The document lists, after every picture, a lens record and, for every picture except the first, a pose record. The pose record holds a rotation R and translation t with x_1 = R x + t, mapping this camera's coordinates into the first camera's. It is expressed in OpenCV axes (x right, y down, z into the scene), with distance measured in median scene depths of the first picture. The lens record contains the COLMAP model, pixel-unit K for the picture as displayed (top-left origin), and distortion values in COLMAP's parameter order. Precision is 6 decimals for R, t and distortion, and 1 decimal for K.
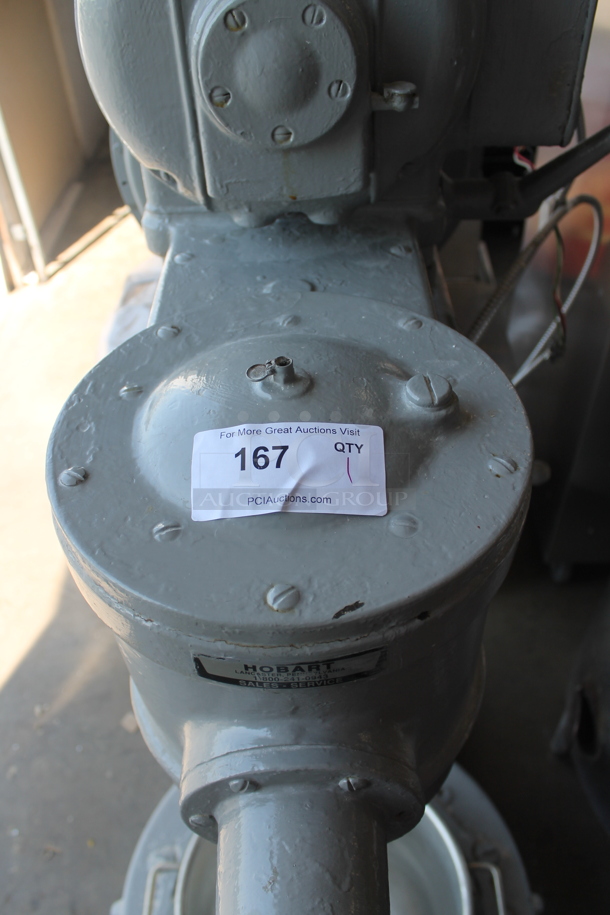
lens RADIAL K [[768.8, 0, 305.0], [0, 768.8, 457.5], [0, 0, 1]] dist [-0.166789, 0.120067]
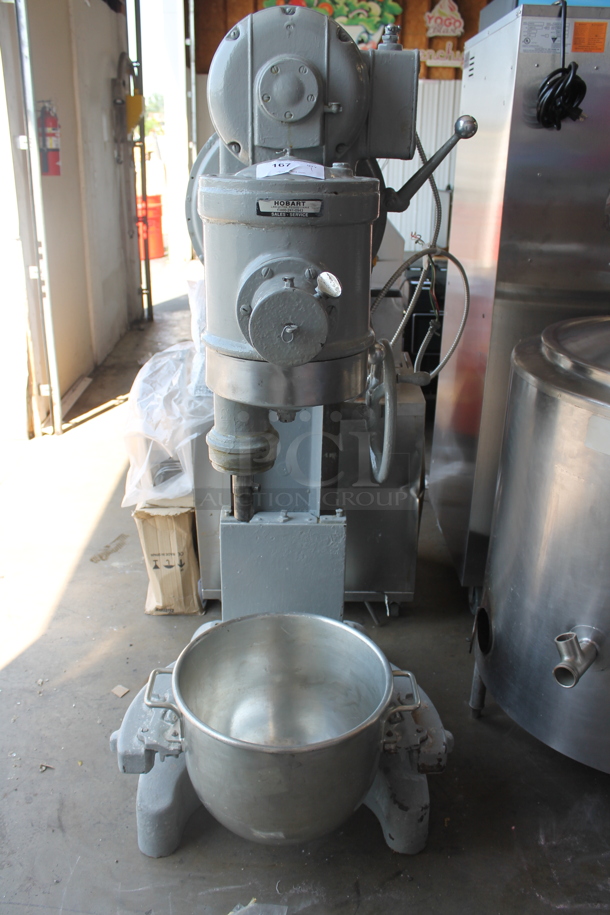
lens RADIAL K [[768.8, 0, 305.0], [0, 768.8, 457.5], [0, 0, 1]] dist [-0.166789, 0.120067]
pose [[0.997899, 0.047164, 0.044427, -0.032136], [-0.027471, 0.928964, -0.369150, 1.580177], [-0.058682, 0.367154, 0.928307, -0.935941]]
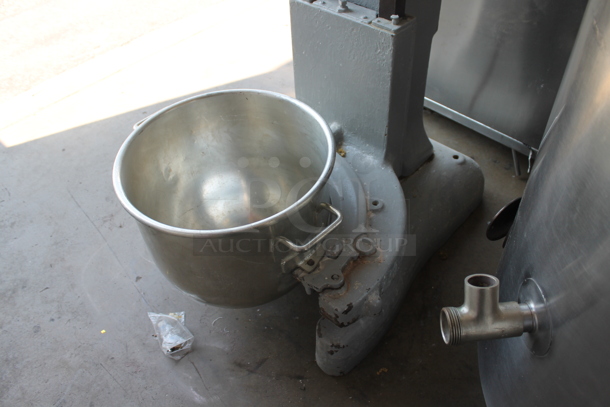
lens RADIAL K [[512.5, 0, 305.0], [0, 512.5, 203.5], [0, 0, 1]] dist [-0.166789, 0.120067]
pose [[0.725823, 0.497807, -0.474731, 1.311231], [-0.465419, 0.863575, 0.193966, 0.918338], [0.506523, 0.080164, 0.858492, 0.621653]]
